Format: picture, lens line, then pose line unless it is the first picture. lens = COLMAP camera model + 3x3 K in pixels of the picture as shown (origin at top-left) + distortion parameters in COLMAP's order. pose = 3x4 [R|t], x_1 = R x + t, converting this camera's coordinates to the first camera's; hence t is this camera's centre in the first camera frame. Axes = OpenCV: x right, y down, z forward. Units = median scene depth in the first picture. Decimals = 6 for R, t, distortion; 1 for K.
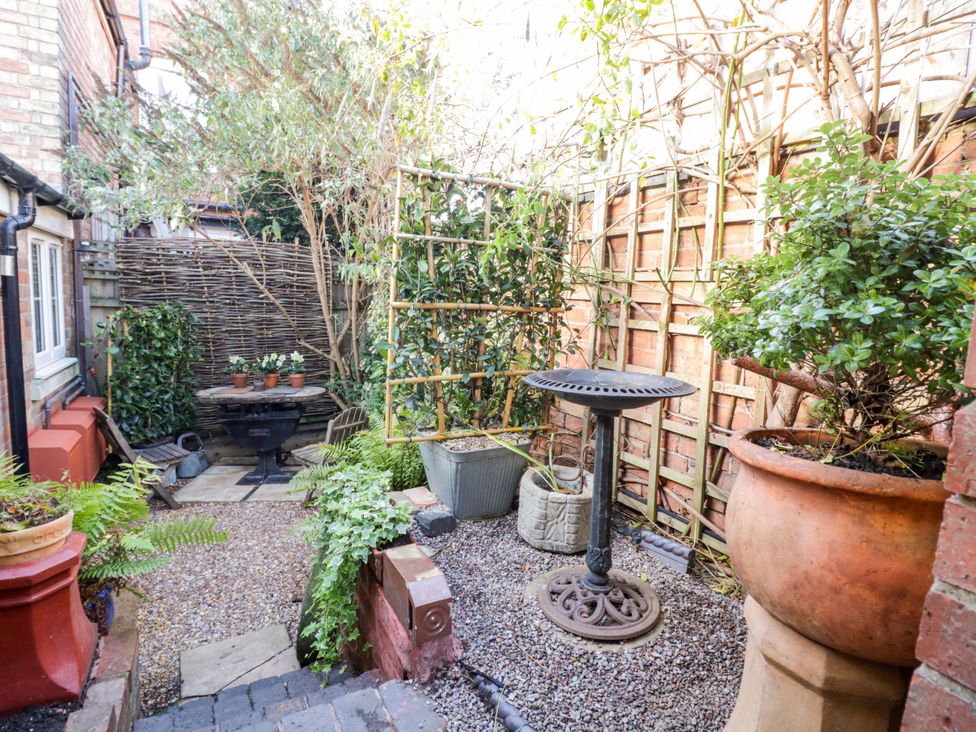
lens RADIAL K [[507.7, 0, 490.4], [0, 507.7, 367.1], [0, 0, 1]] dist [-0.002230, -0.011993]
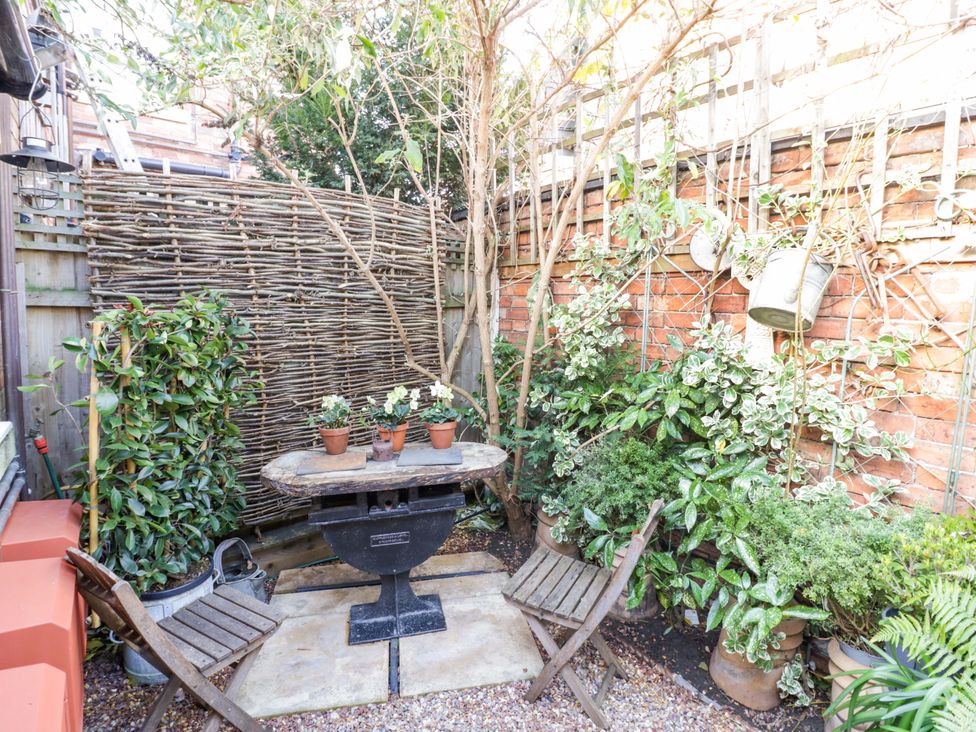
lens RADIAL K [[507.7, 0, 486.4], [0, 507.7, 364.6], [0, 0, 1]] dist [-0.002230, -0.011993]
pose [[0.990828, -0.033367, 0.130942, -0.411133], [0.035490, 0.999273, -0.013915, -0.040688], [-0.130383, 0.018435, 0.991292, 0.453612]]
